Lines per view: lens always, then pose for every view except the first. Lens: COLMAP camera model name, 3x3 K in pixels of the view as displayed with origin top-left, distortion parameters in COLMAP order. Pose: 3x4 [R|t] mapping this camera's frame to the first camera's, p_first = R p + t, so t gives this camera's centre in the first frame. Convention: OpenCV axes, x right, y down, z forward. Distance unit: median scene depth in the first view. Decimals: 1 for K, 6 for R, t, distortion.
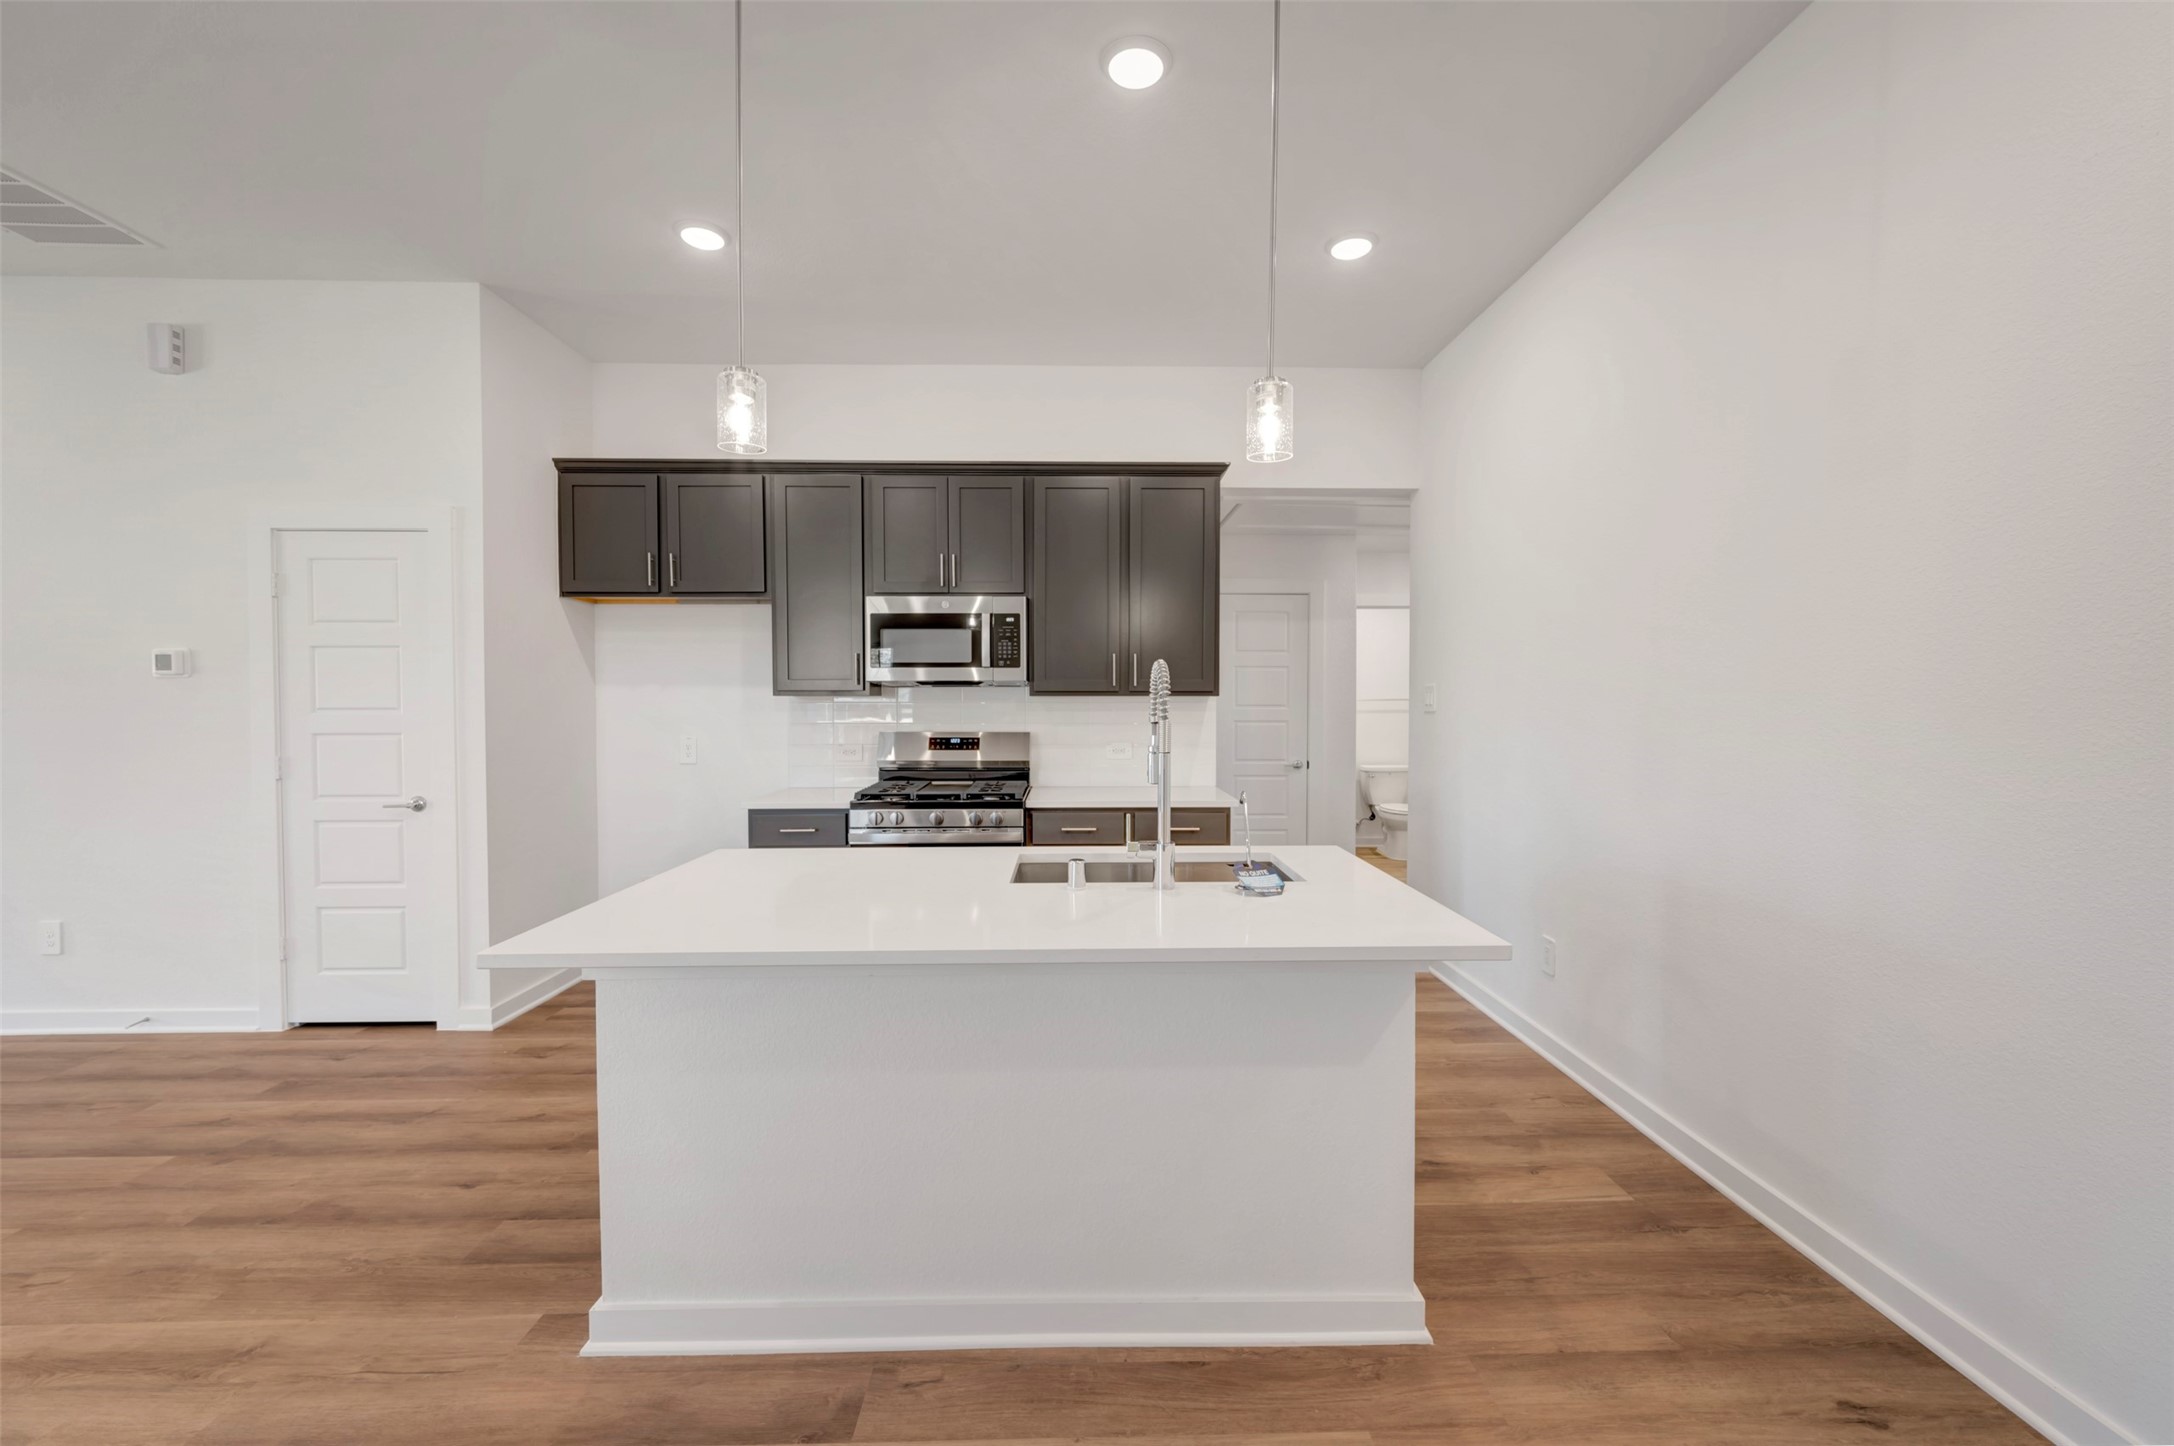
lens RADIAL K [[876.0, 0, 1094.9], [0, 876.0, 716.7], [0, 0, 1]] dist [-0.001952, -0.000060]
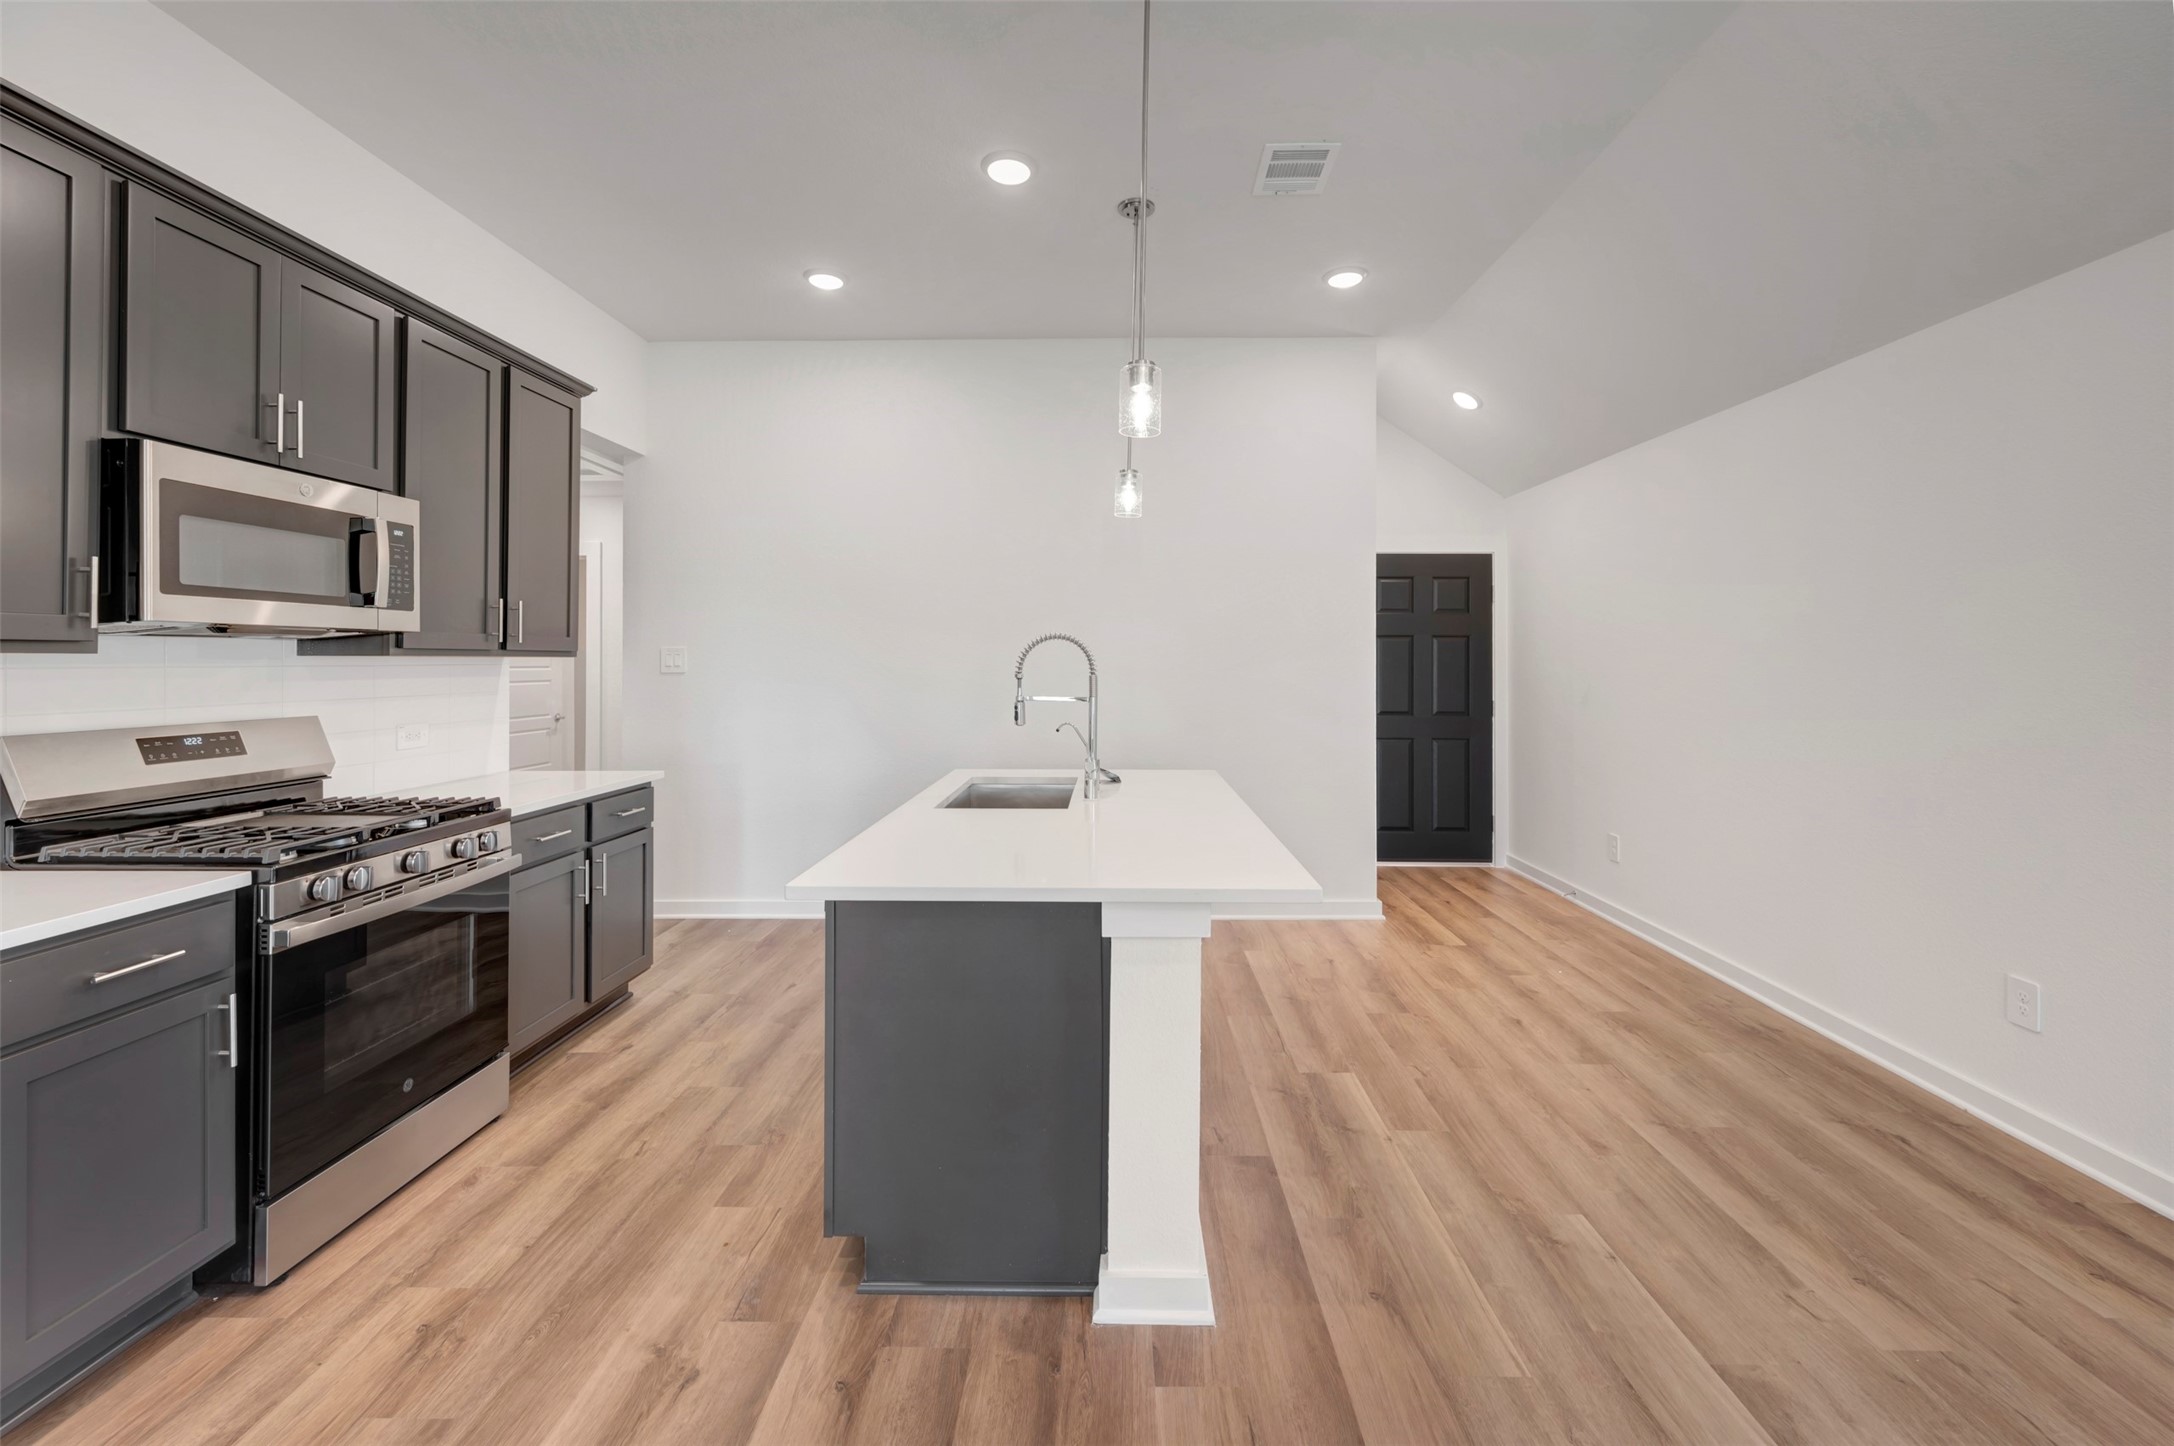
lens RADIAL K [[876.0, 0, 1099.2], [0, 876.0, 661.0], [0, 0, 1]] dist [-0.001952, -0.000060]
pose [[0.049359, 0.001052, 0.998781, -0.692682], [0.023357, 0.999725, -0.002207, -0.006072], [-0.998508, 0.023437, 0.049320, 0.468004]]
